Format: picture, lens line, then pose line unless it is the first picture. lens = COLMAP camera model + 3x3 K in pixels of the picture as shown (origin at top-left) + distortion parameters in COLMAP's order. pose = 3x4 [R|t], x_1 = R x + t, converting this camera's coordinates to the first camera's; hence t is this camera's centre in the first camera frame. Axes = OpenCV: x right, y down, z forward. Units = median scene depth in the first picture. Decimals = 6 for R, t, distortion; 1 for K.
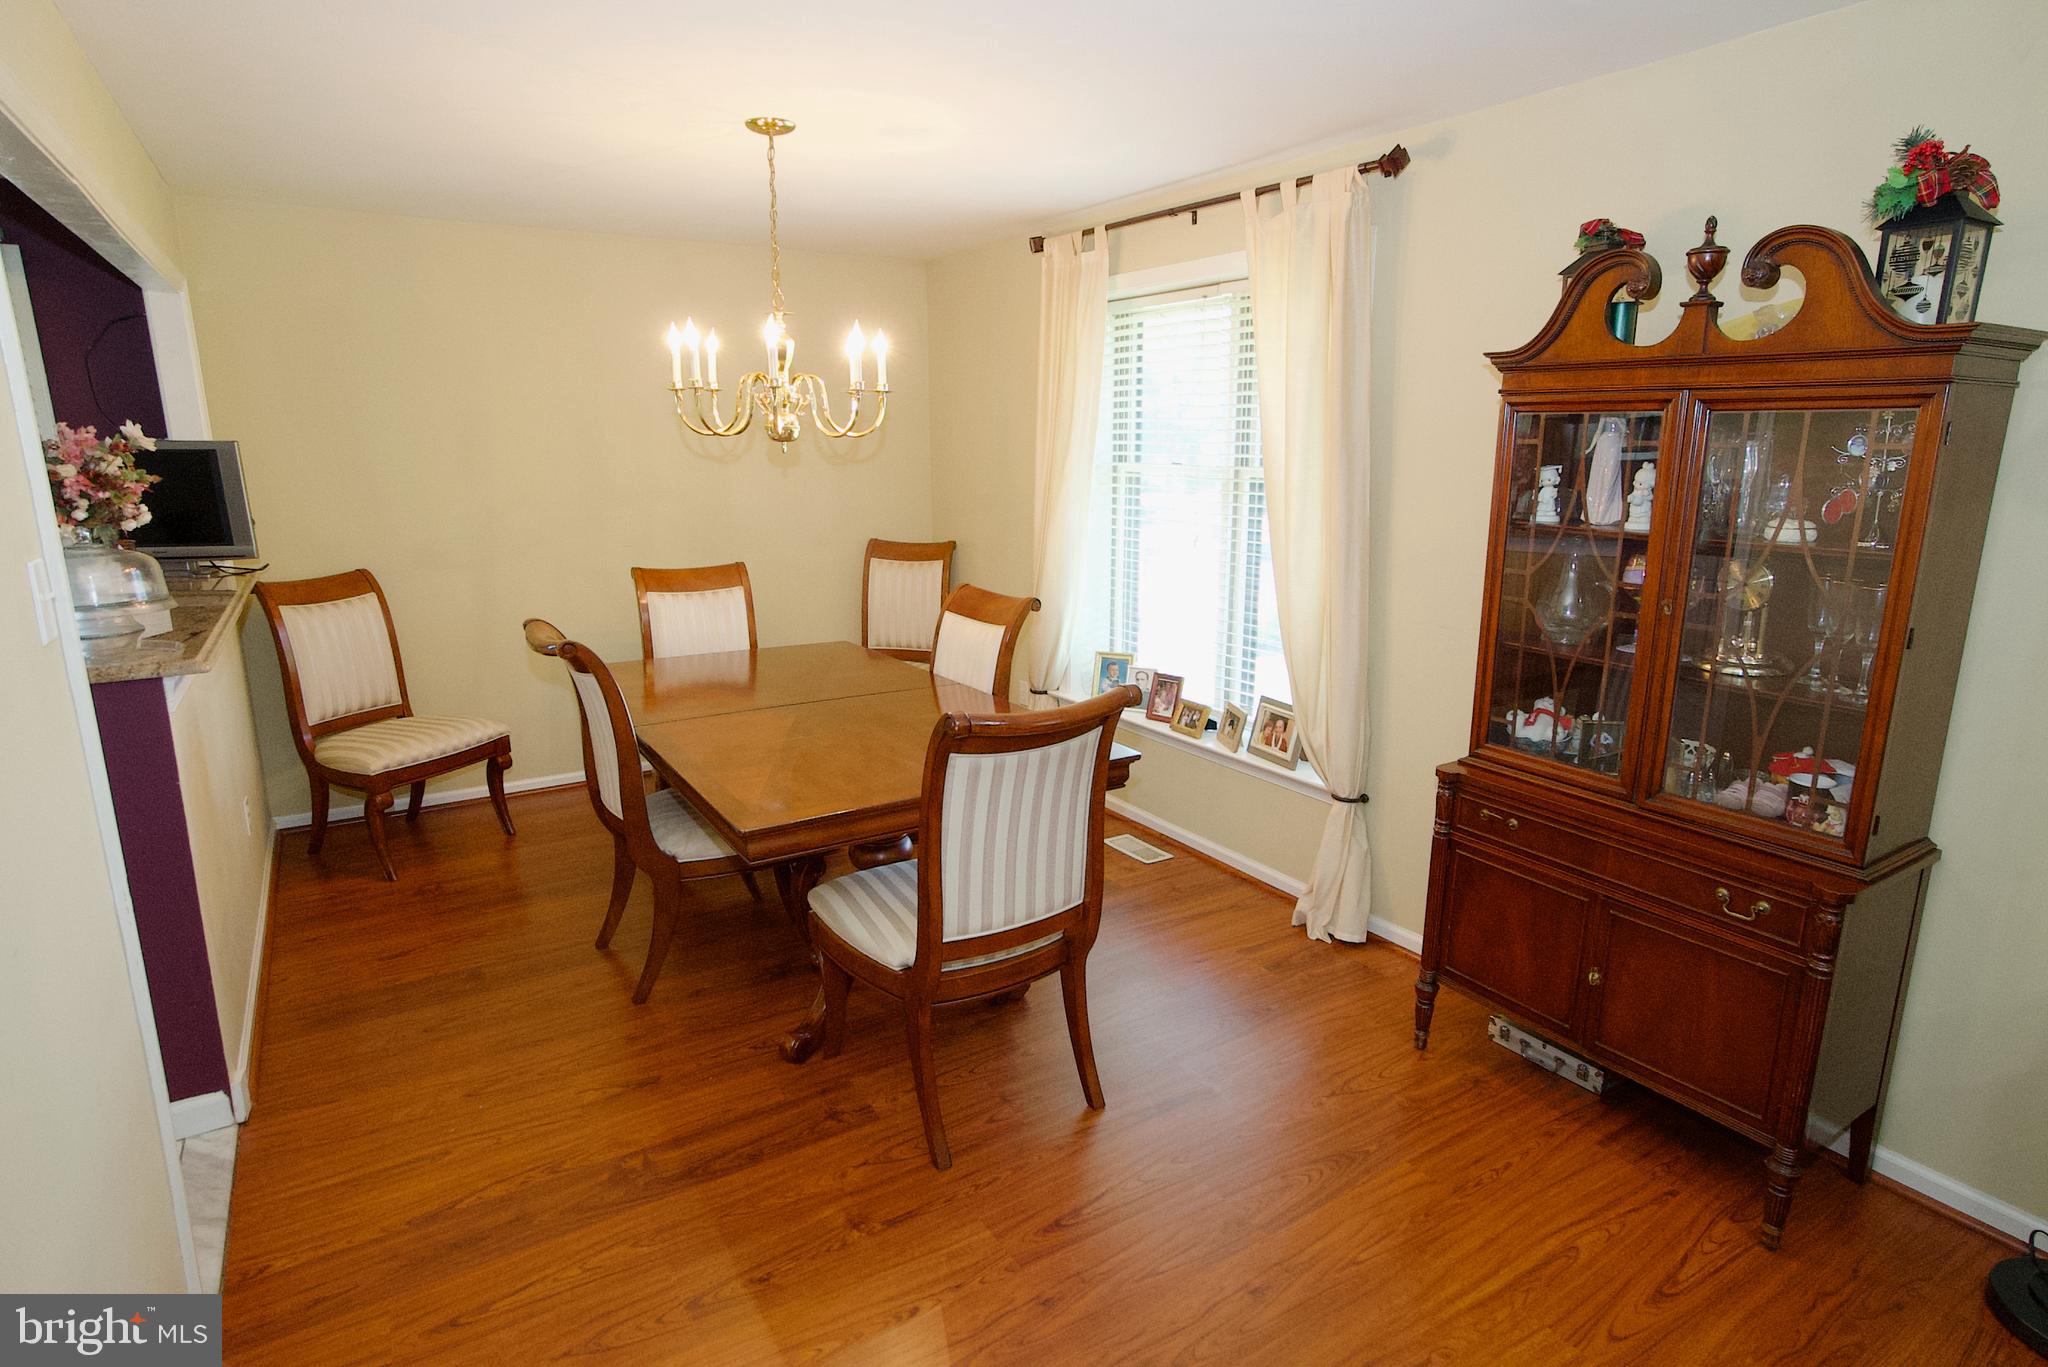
lens RADIAL K [[1086.9, 0, 1034.1], [0, 1086.9, 669.2], [0, 0, 1]] dist [-0.024343, 0.002492]
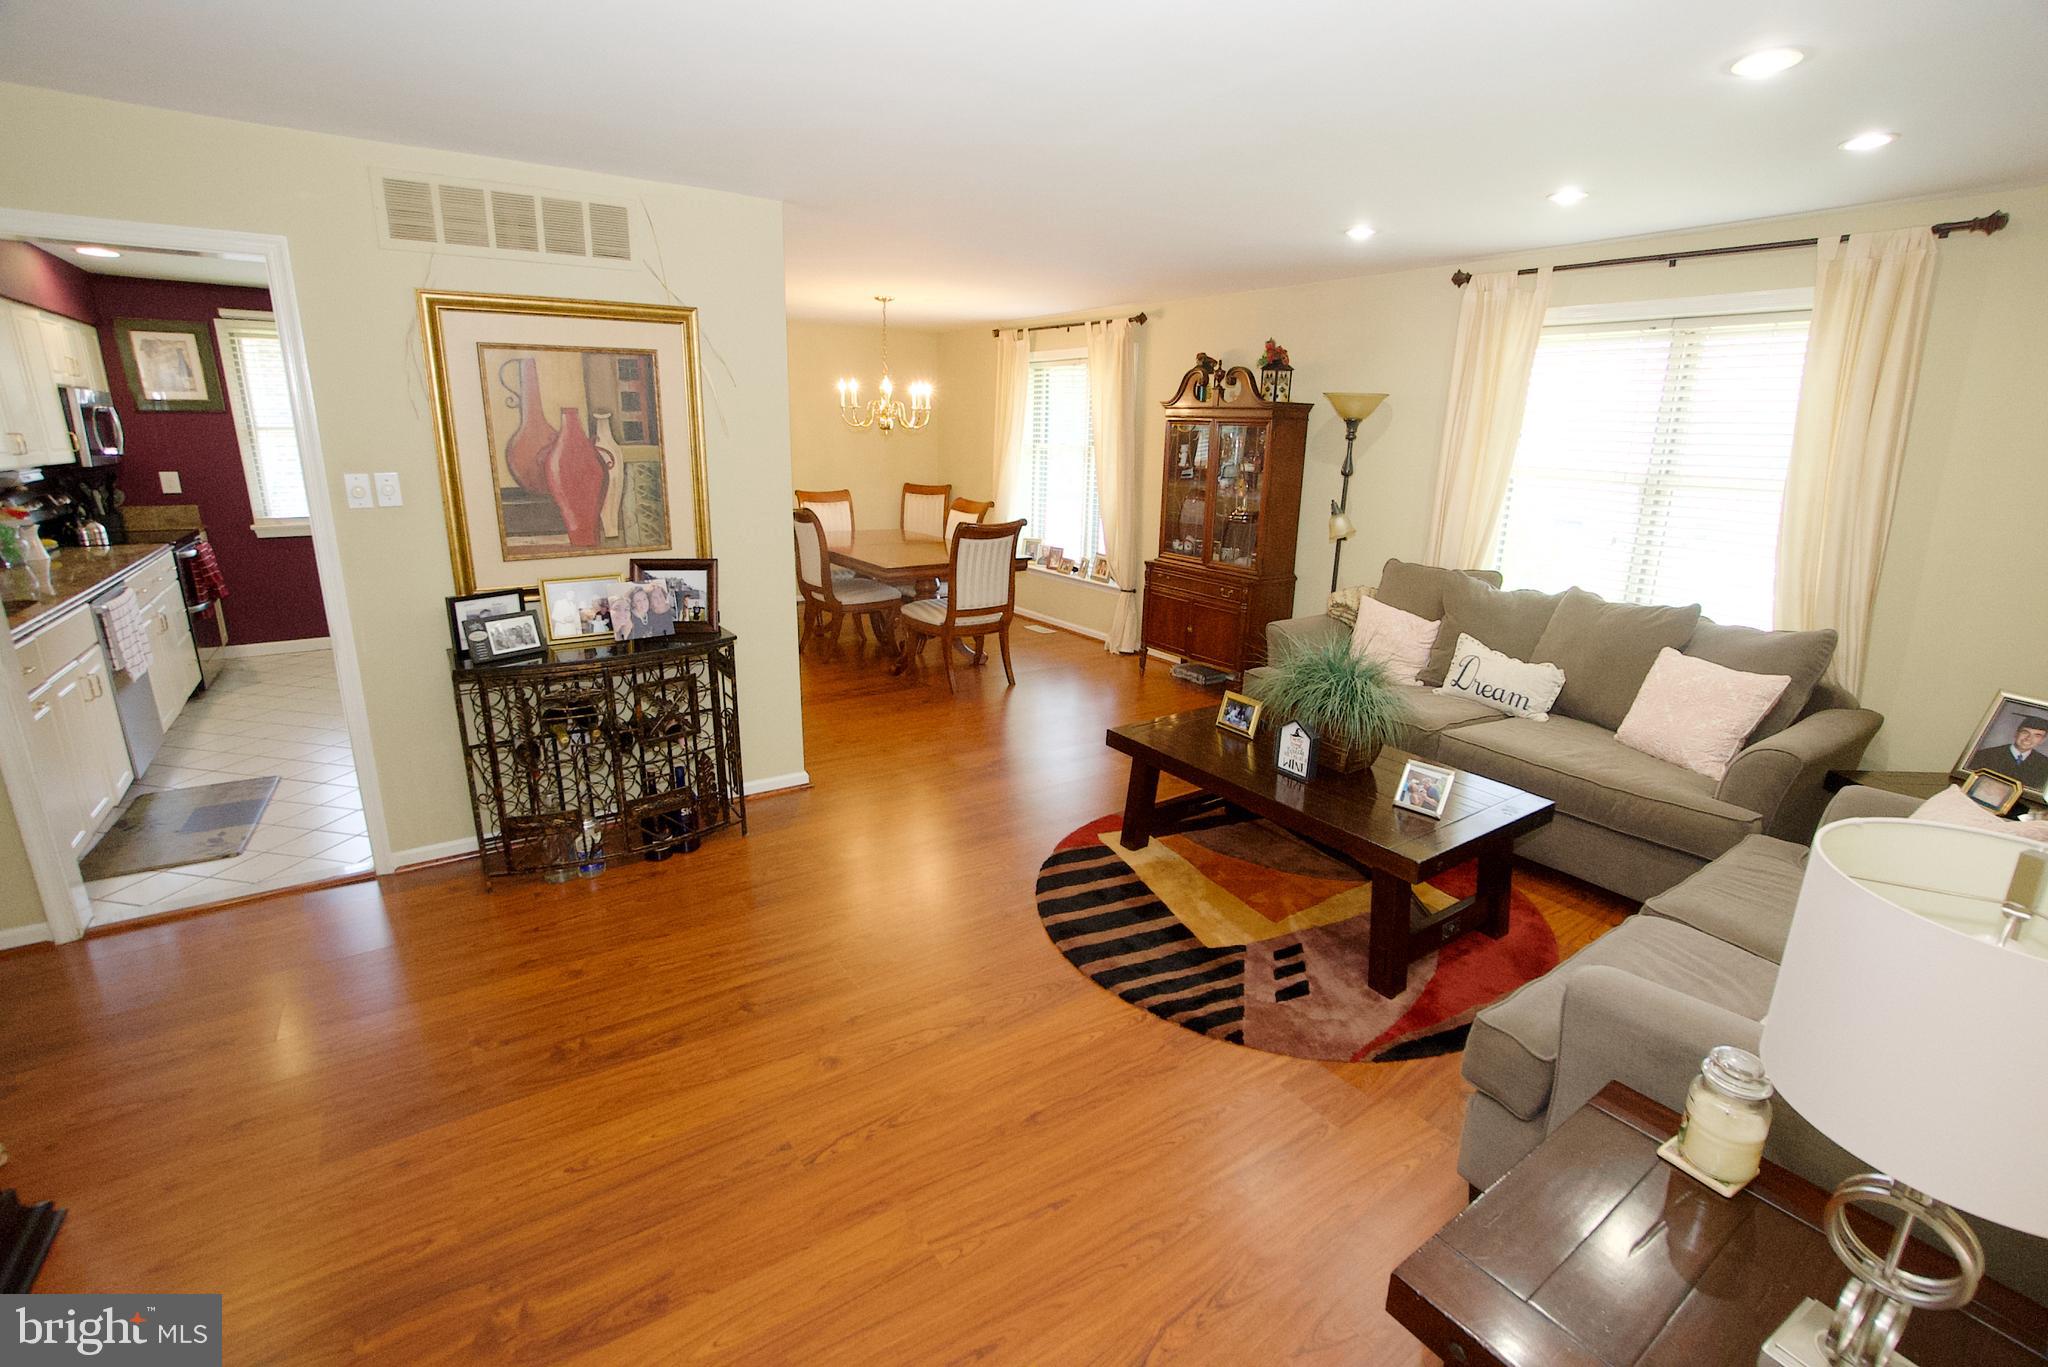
lens RADIAL K [[902.4, 0, 1026.3], [0, 902.4, 666.4], [0, 0, 1]] dist [-0.031864, 0.009029]
pose [[0.999396, 0.011237, 0.032870, 0.016329], [-0.012827, 0.998738, 0.048549, 0.206641], [-0.032283, -0.048941, 0.998280, -0.997333]]
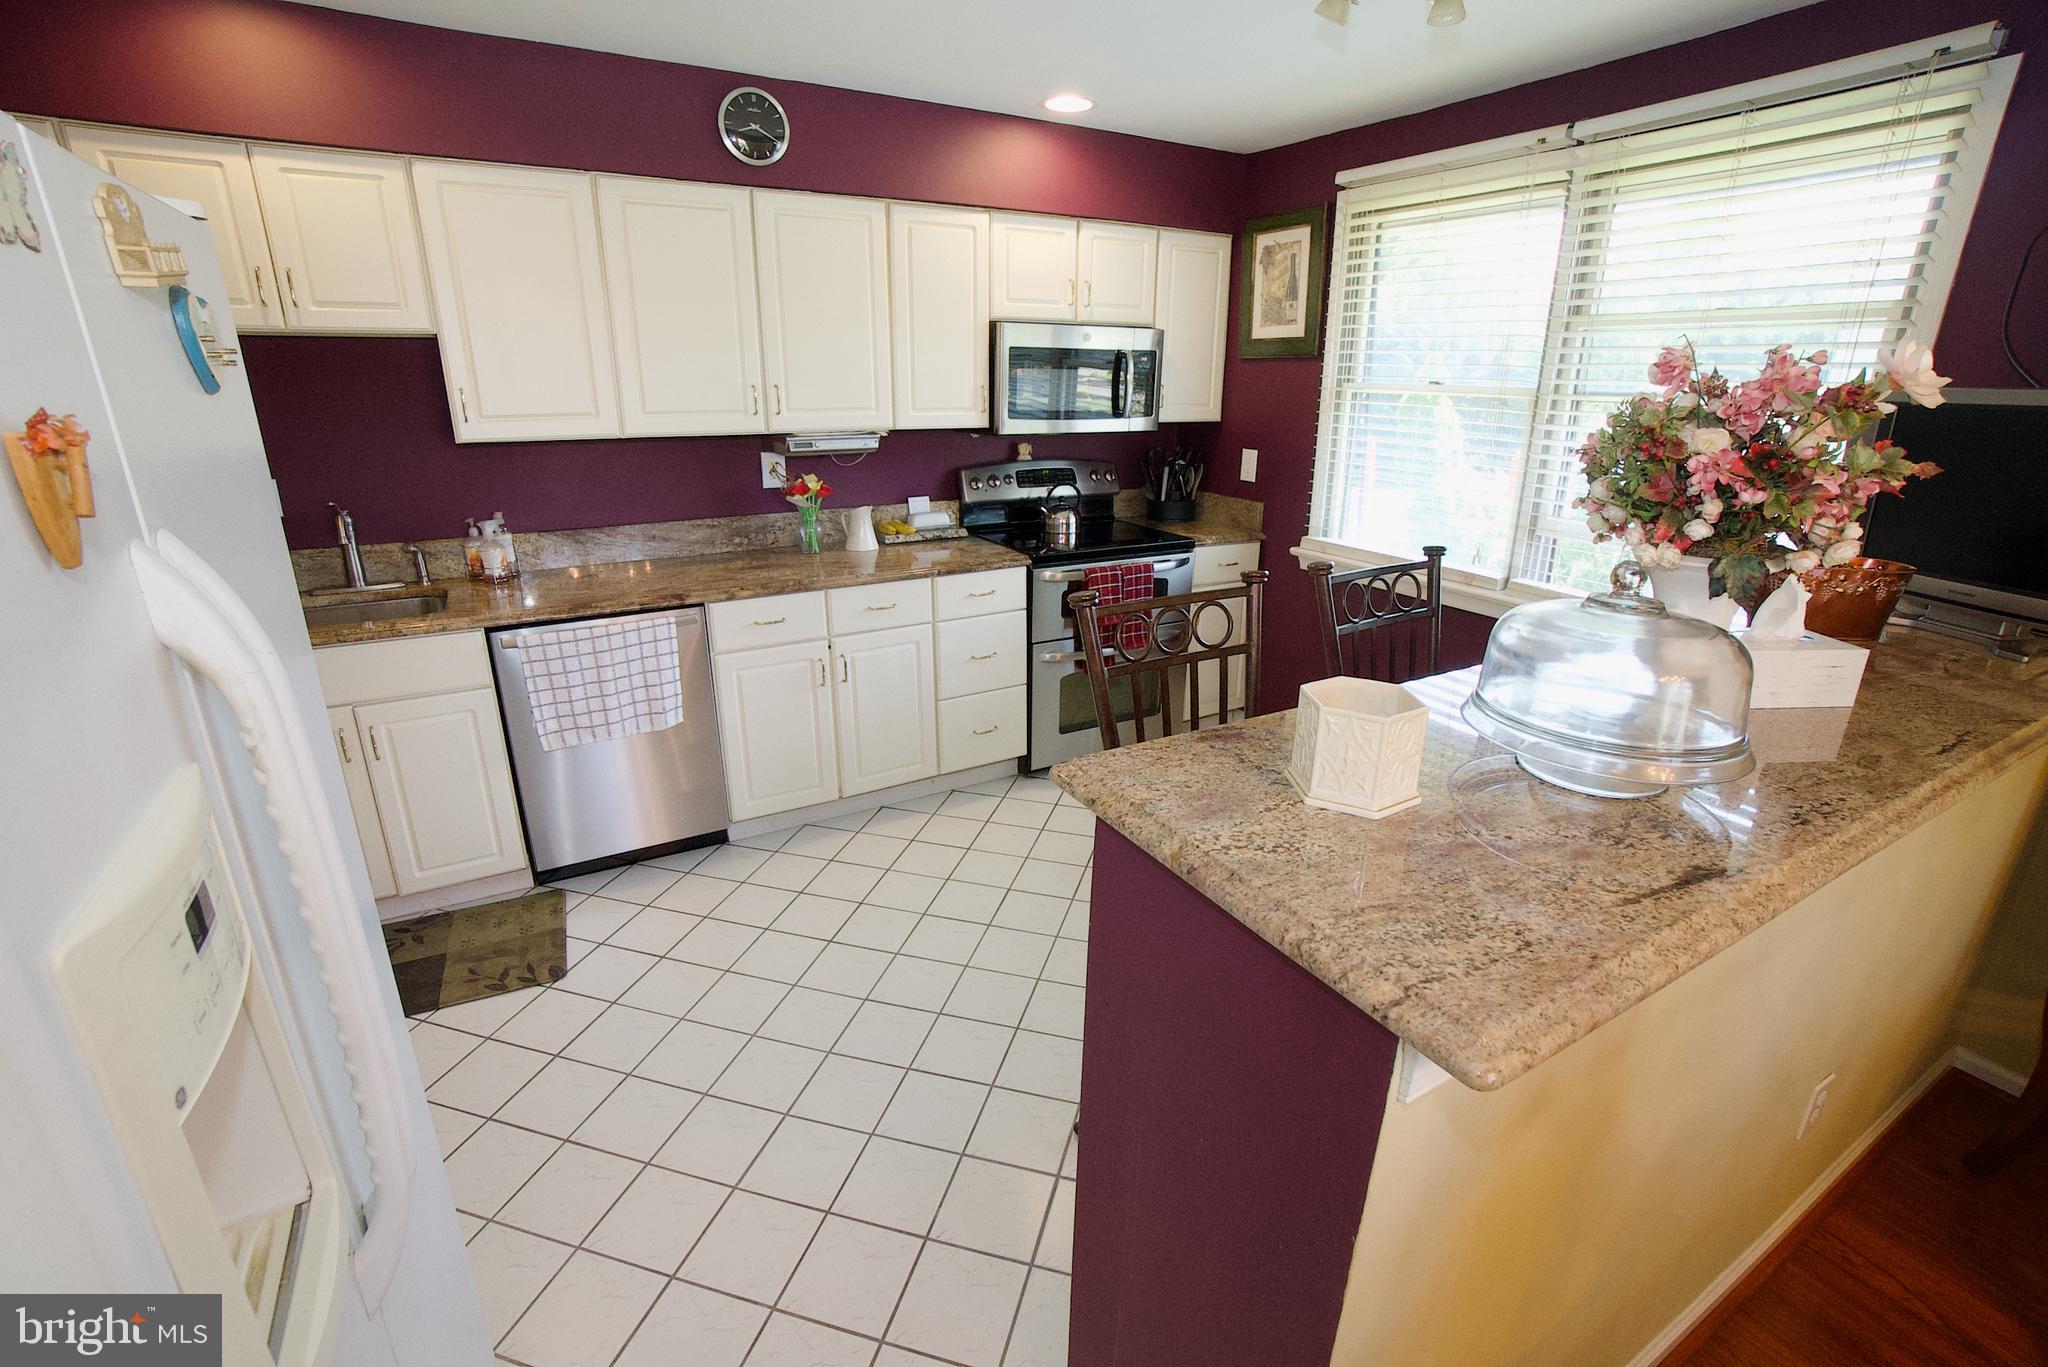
lens RADIAL K [[902.4, 0, 1059.9], [0, 902.4, 661.7], [0, 0, 1]] dist [-0.031864, 0.009029]
pose [[-0.022330, 0.310791, -0.950216, -0.415817], [-0.223759, 0.924788, 0.307733, -0.130552], [0.974389, 0.219491, 0.048892, 0.616804]]
